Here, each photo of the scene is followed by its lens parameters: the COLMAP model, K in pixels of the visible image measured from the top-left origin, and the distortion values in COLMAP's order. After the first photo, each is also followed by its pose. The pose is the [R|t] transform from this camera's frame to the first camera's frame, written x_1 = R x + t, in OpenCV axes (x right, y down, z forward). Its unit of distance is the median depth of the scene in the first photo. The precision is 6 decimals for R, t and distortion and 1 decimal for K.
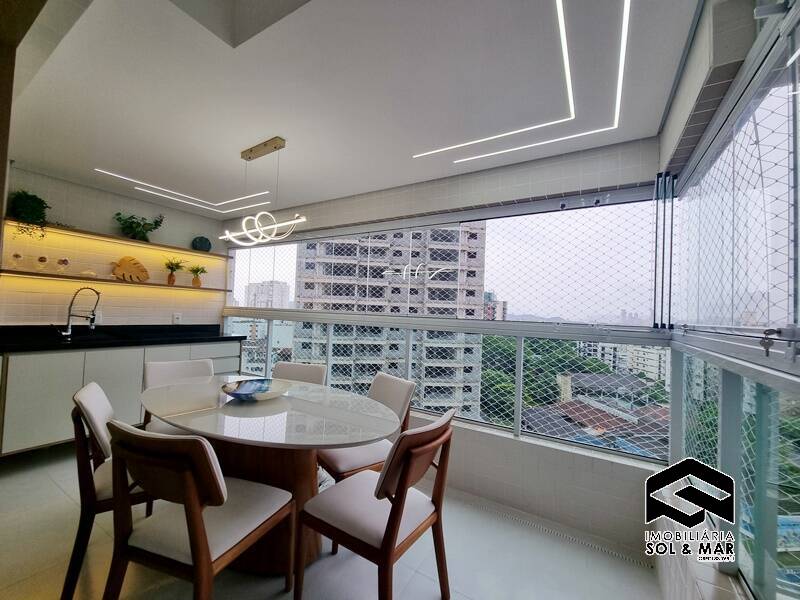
lens RADIAL K [[325.6, 0, 401.6], [0, 325.6, 304.5], [0, 0, 1]] dist [0.008549, -0.004365]
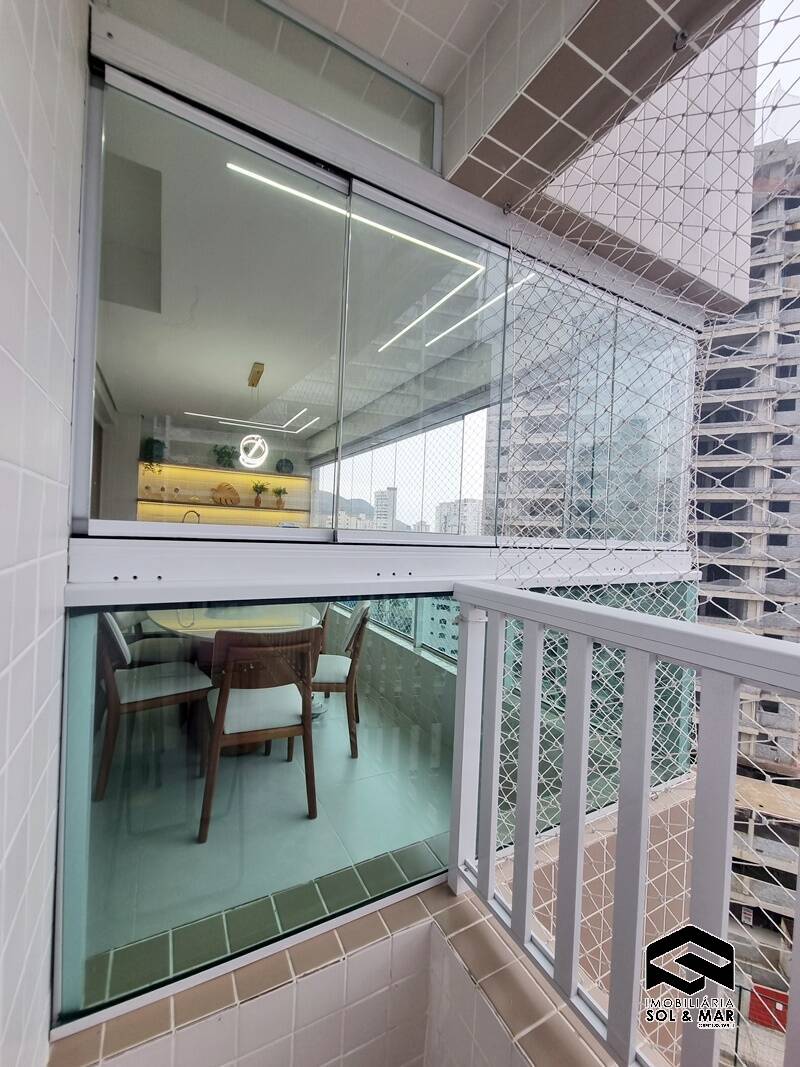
lens RADIAL K [[434.3, 0, 393.8], [0, 434.3, 533.8], [0, 0, 1]] dist [0.008549, -0.004365]
pose [[0.854316, 0.003008, -0.519745, 0.421818], [0.003229, 0.999933, 0.011094, 0.015131], [0.519743, -0.011156, 0.854250, 0.009625]]
